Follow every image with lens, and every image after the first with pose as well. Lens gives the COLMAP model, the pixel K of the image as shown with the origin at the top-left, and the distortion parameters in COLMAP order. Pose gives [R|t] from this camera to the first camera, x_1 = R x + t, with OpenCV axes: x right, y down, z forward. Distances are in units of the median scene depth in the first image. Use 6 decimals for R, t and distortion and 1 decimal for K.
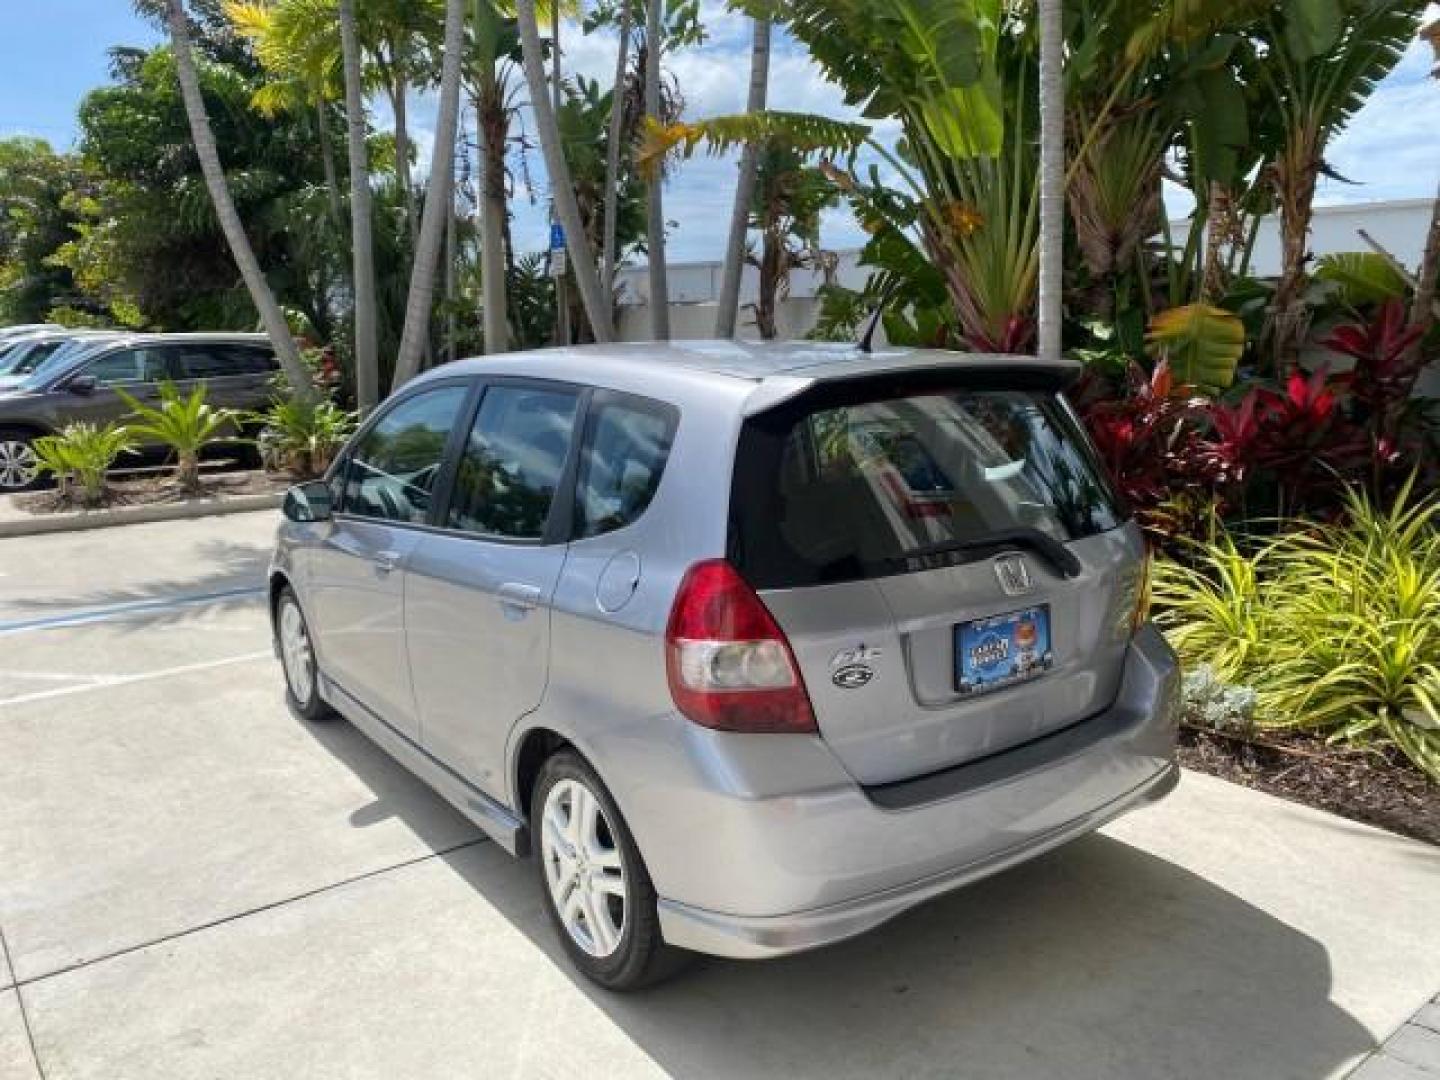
lens RADIAL K [[1106.2, 0, 712.5], [0, 1106.2, 537.2], [0, 0, 1]] dist [0.022109, -0.024364]
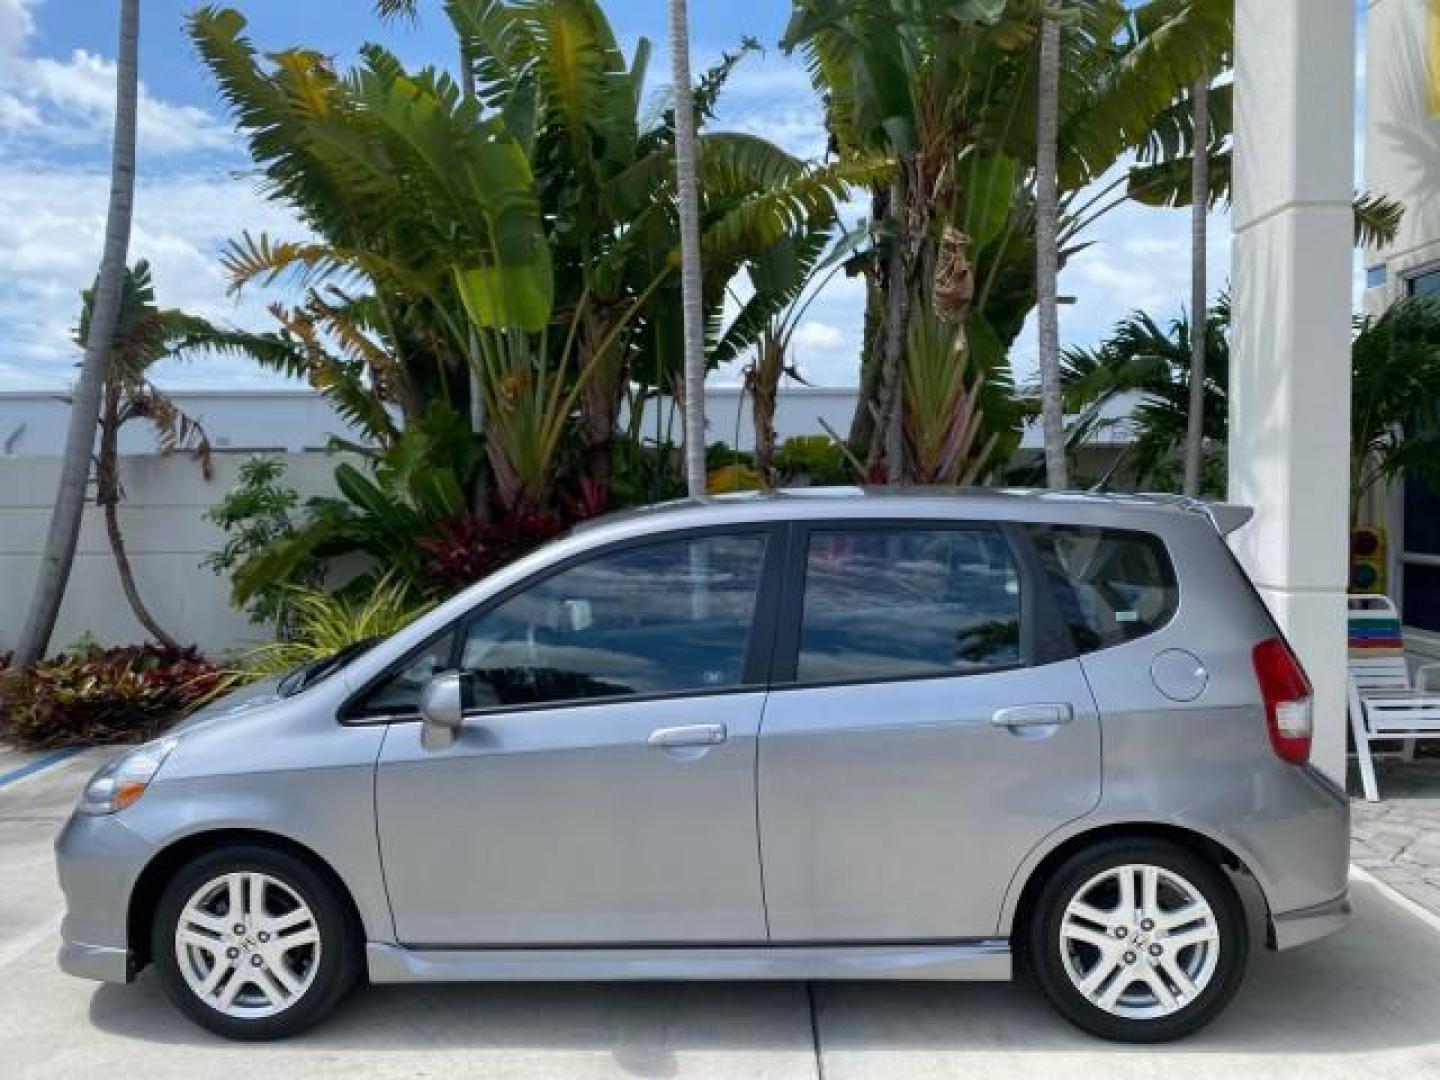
lens RADIAL K [[1106.2, 0, 723.6], [0, 1106.2, 538.4], [0, 0, 1]] dist [0.022109, -0.024364]
pose [[0.617792, -0.032125, 0.785685, -0.892323], [0.148178, 0.986021, -0.076197, -0.058310], [-0.772254, 0.163495, 0.613916, 0.404819]]
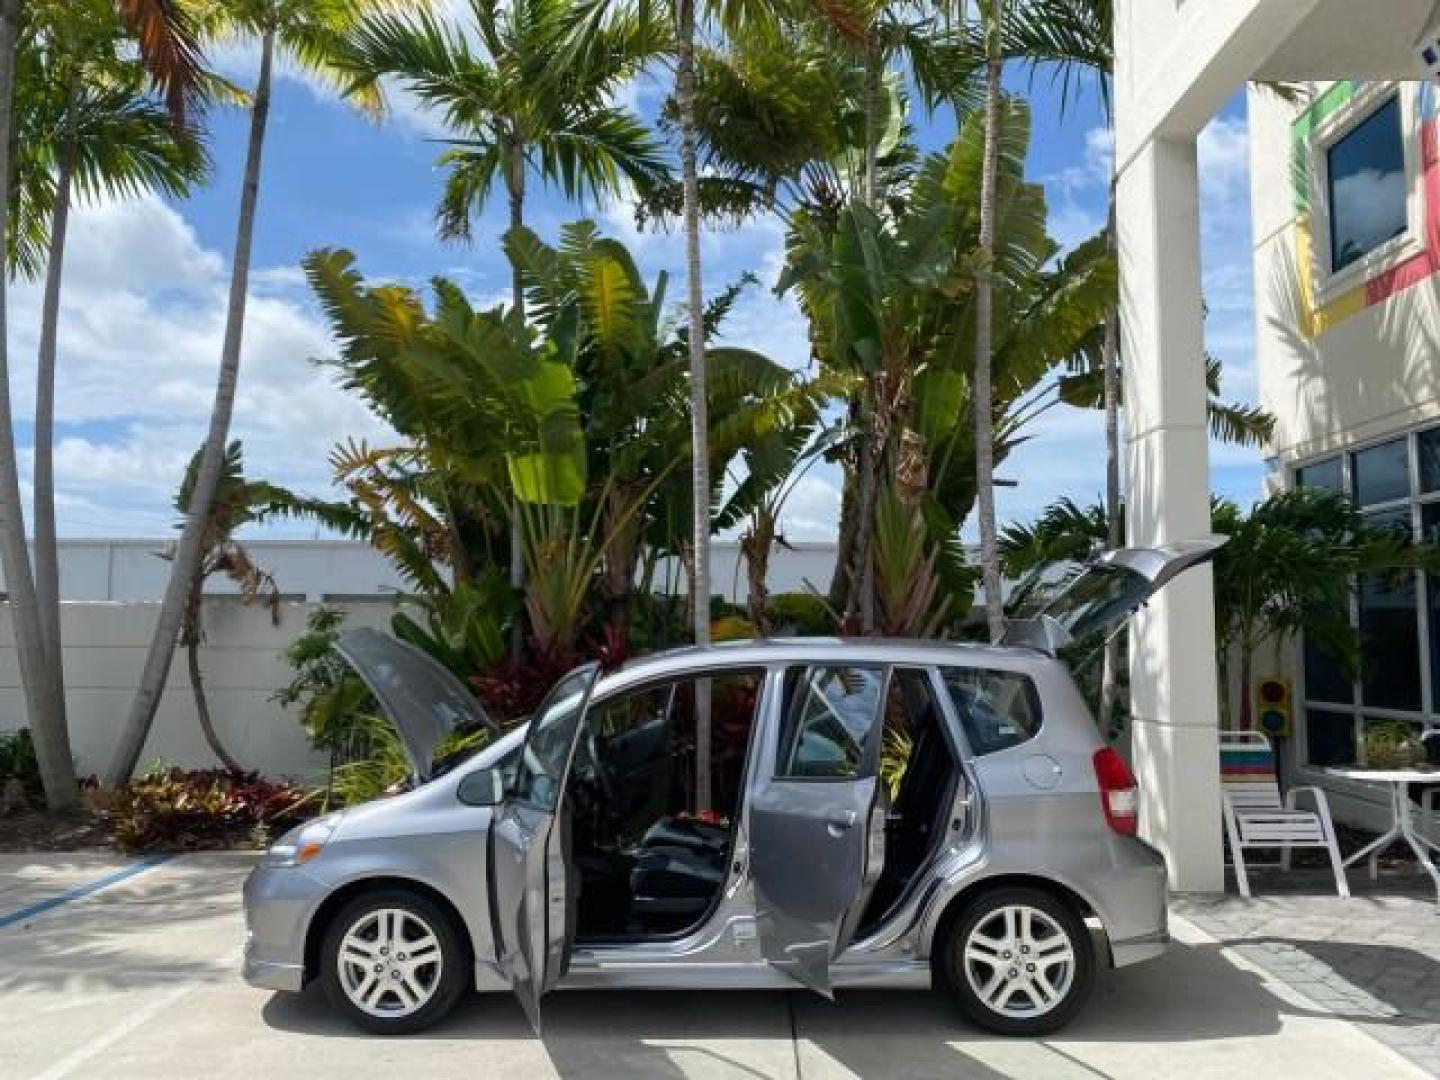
lens RADIAL K [[1106.2, 0, 721.9], [0, 1106.2, 535.1], [0, 0, 1]] dist [0.022109, -0.024364]
pose [[0.612287, 0.081510, 0.786423, -1.211925], [0.137836, 0.968435, -0.207690, -0.018825], [-0.778528, 0.235563, 0.581725, 0.182061]]
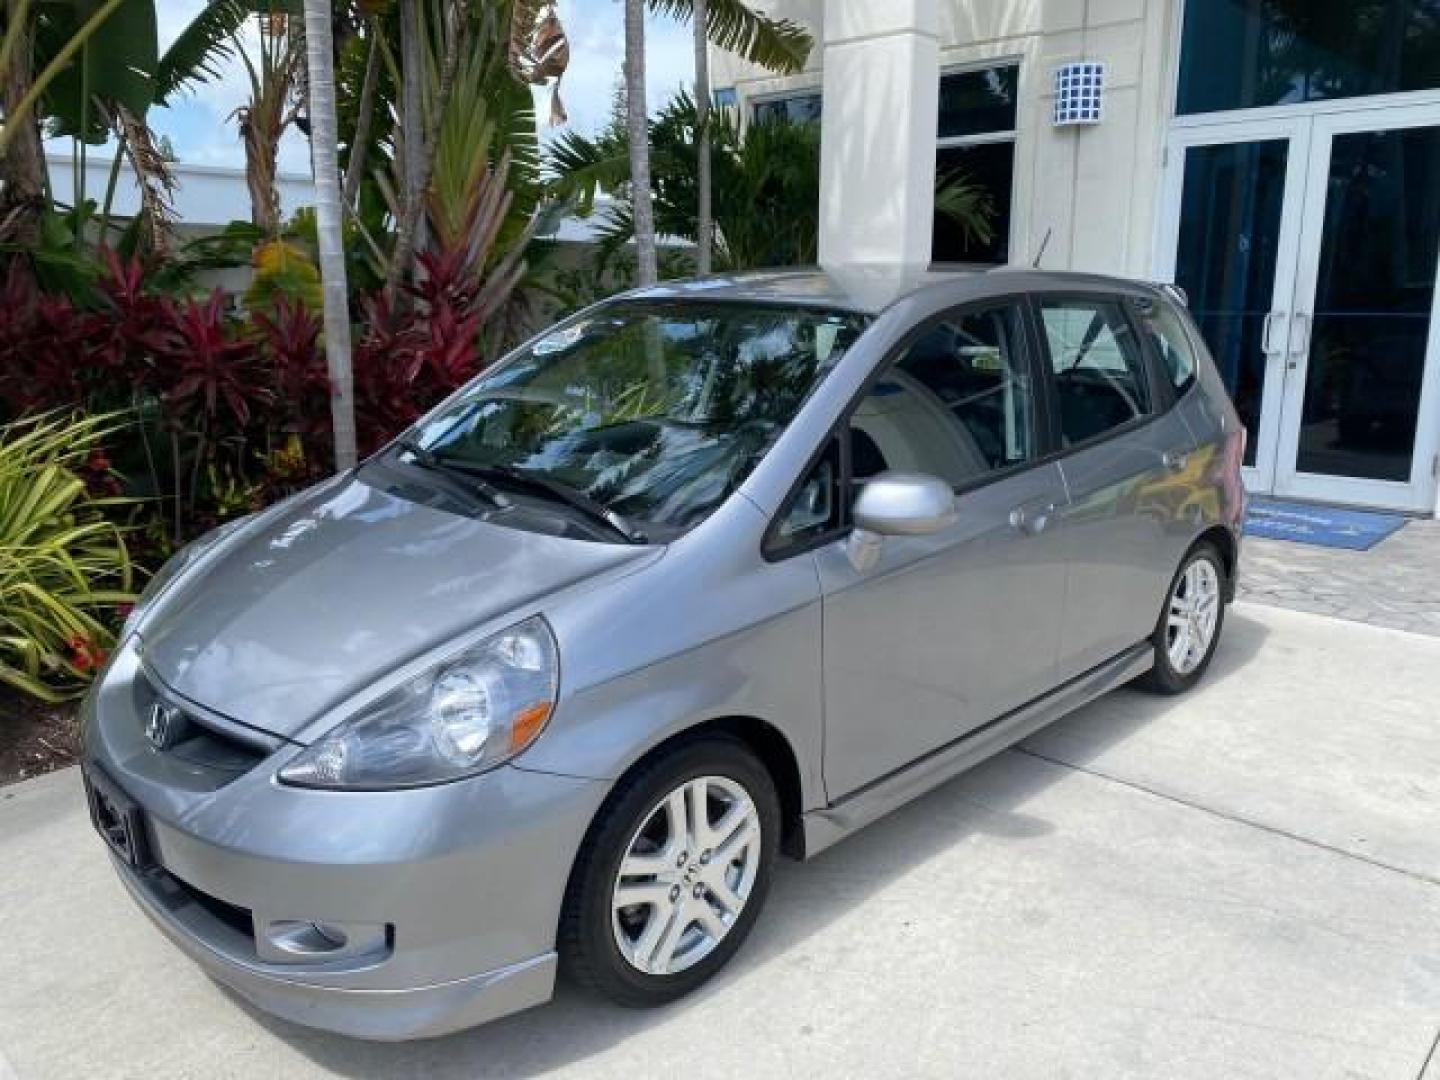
lens RADIAL K [[1106.2, 0, 719.2], [0, 1106.2, 531.6], [0, 0, 1]] dist [0.022109, -0.024364]
pose [[-0.164684, -0.203526, 0.965120, -1.023302], [0.179802, 0.955890, 0.232260, -0.195576], [-0.969820, 0.211780, -0.120826, 1.265850]]
